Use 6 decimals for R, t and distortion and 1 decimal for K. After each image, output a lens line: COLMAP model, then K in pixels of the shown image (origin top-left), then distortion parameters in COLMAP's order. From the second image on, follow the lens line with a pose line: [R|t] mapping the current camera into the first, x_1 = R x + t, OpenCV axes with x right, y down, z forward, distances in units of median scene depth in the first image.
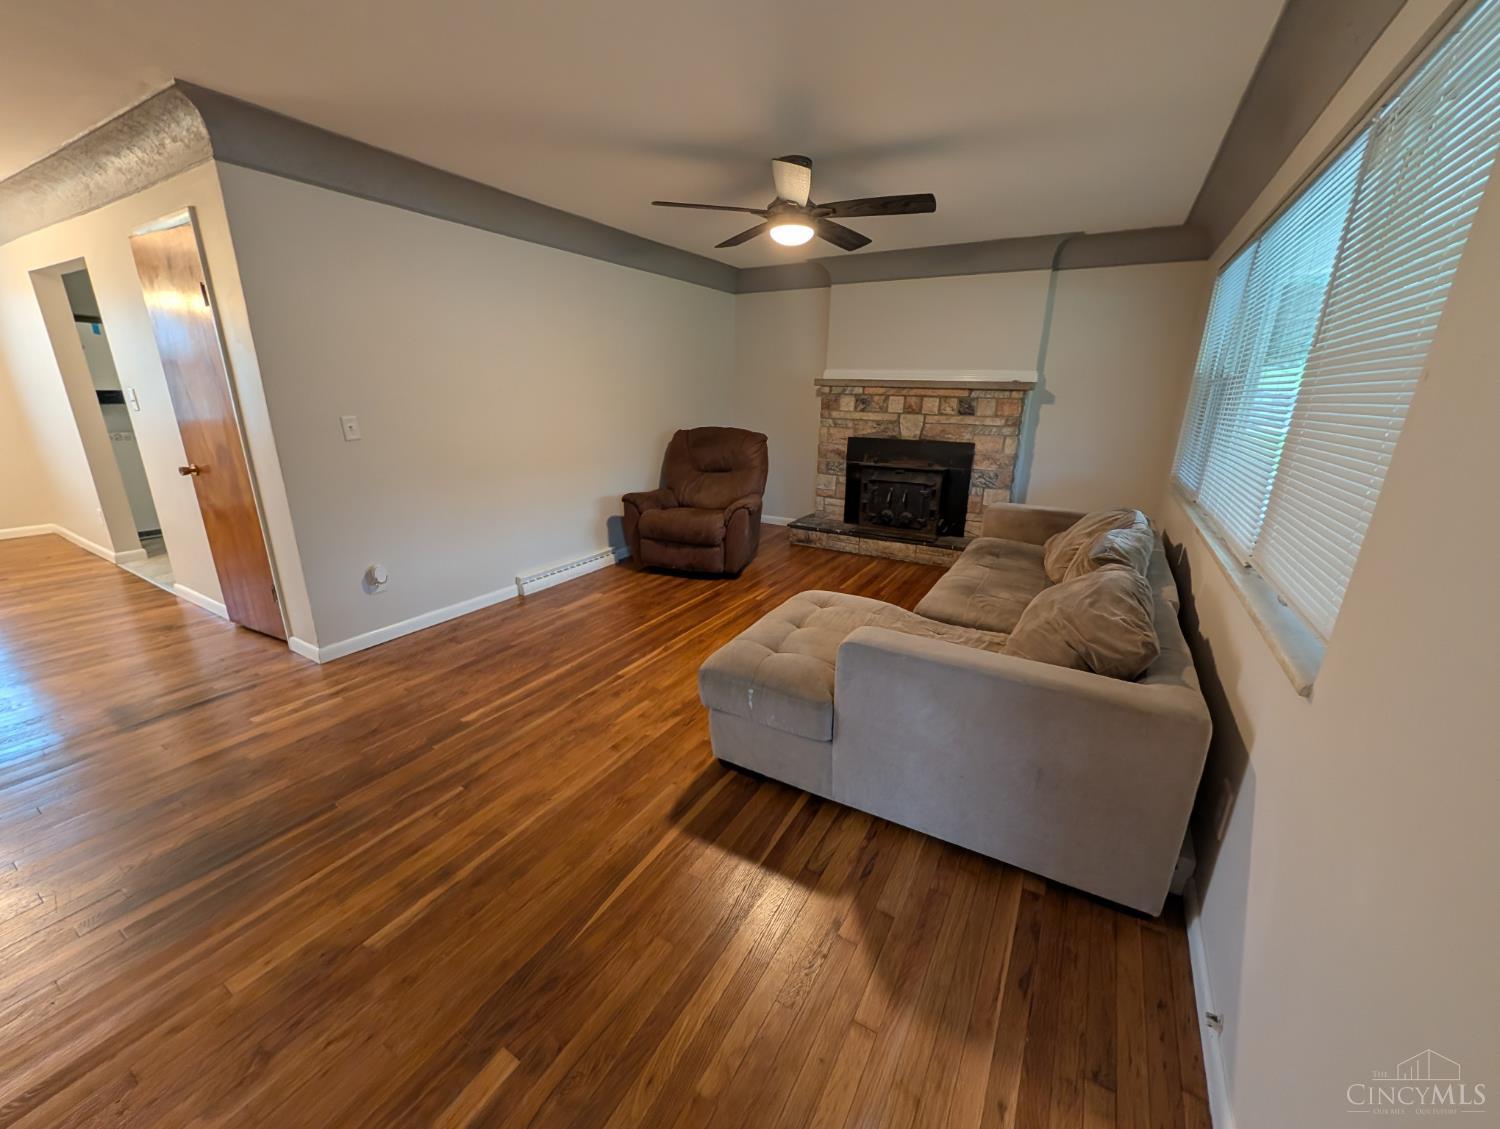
lens RADIAL K [[577.1, 0, 755.1], [0, 577.1, 561.9], [0, 0, 1]] dist [-0.000311, 0.000140]
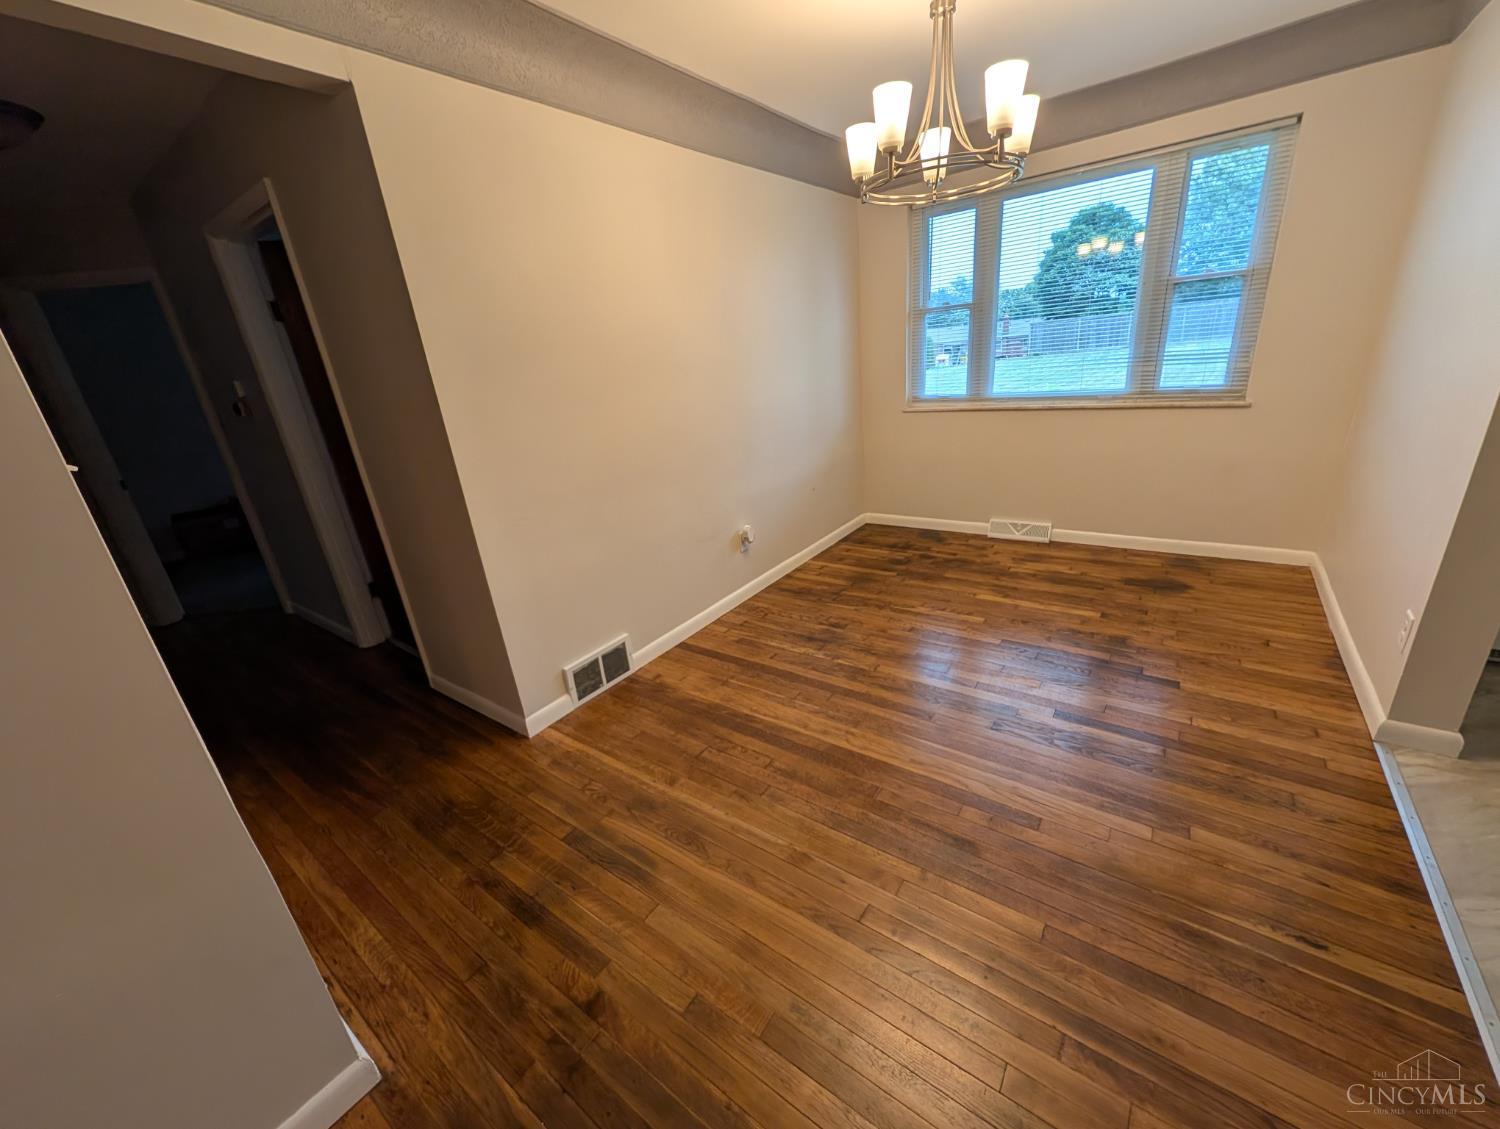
lens RADIAL K [[577.1, 0, 755.1], [0, 577.1, 561.9], [0, 0, 1]] dist [-0.000311, 0.000140]
pose [[-0.102402, 0.327876, -0.939155, -1.095254], [-0.203125, 0.917333, 0.342405, -0.262675], [0.973783, 0.225828, -0.027337, 0.837392]]
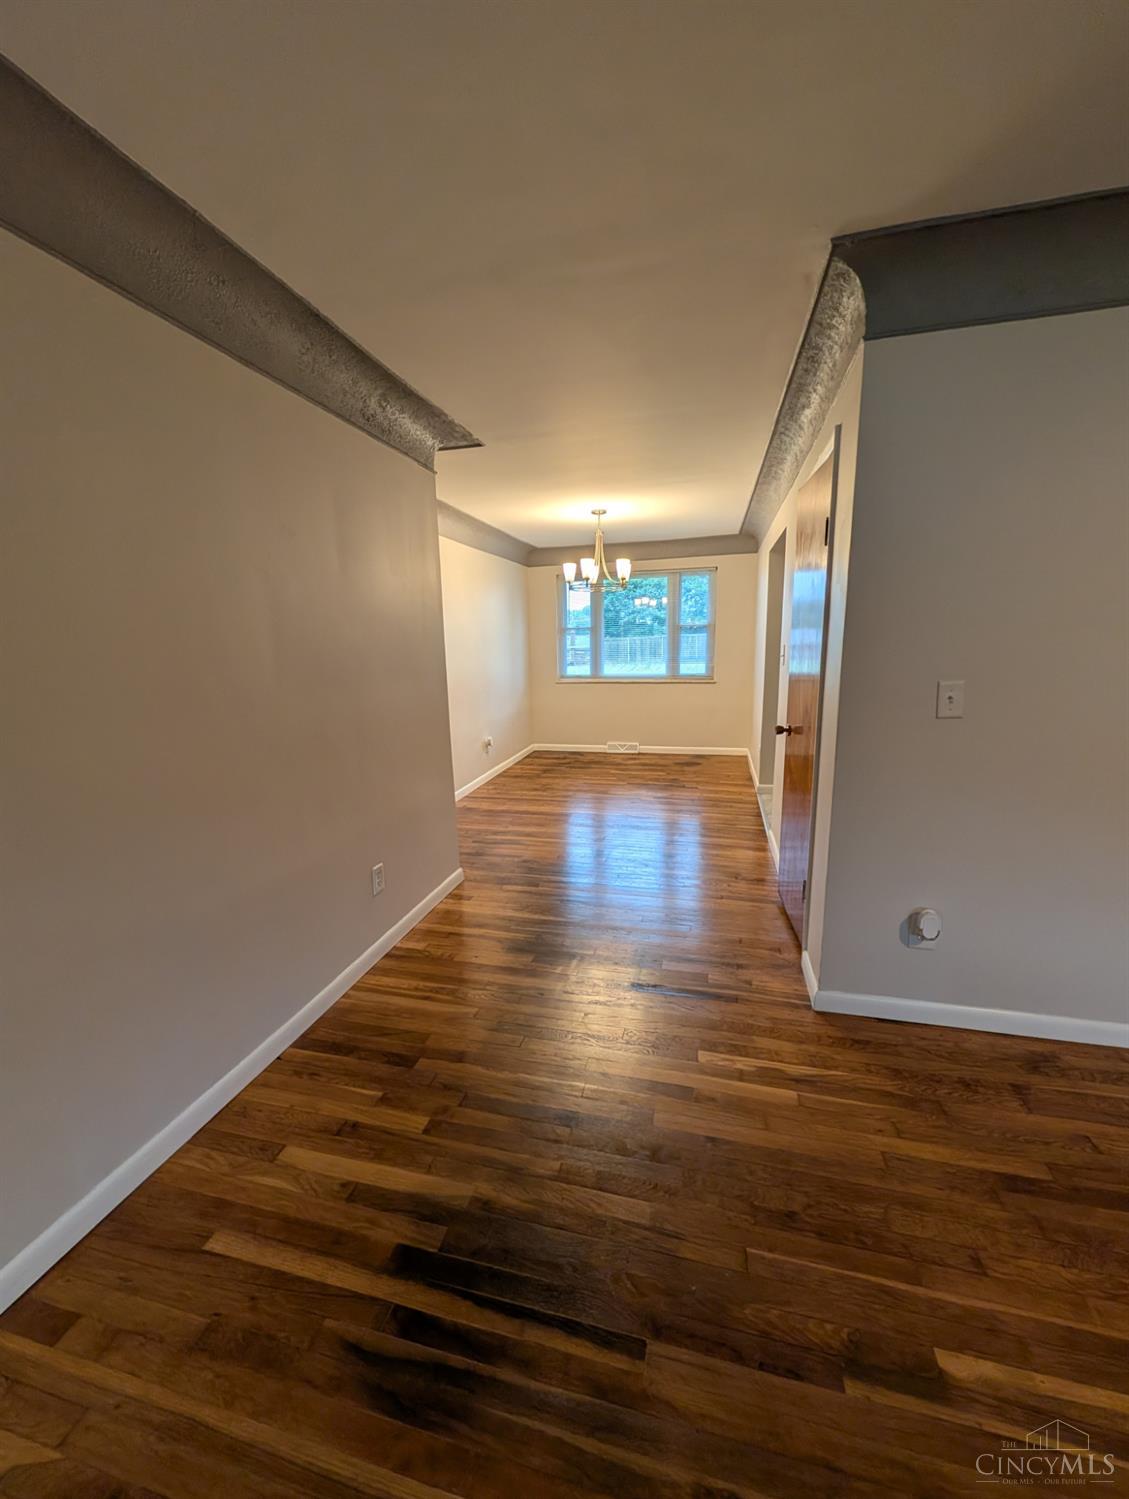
lens RADIAL K [[576.7, 0, 565.7], [0, 576.7, 753.2], [0, 0, 1]] dist [-0.000311, 0.000140]
pose [[0.275662, 0.156894, -0.948364, -0.202573], [-0.253932, 0.963429, 0.085575, -0.120954], [0.927108, 0.217230, 0.305422, 0.422884]]
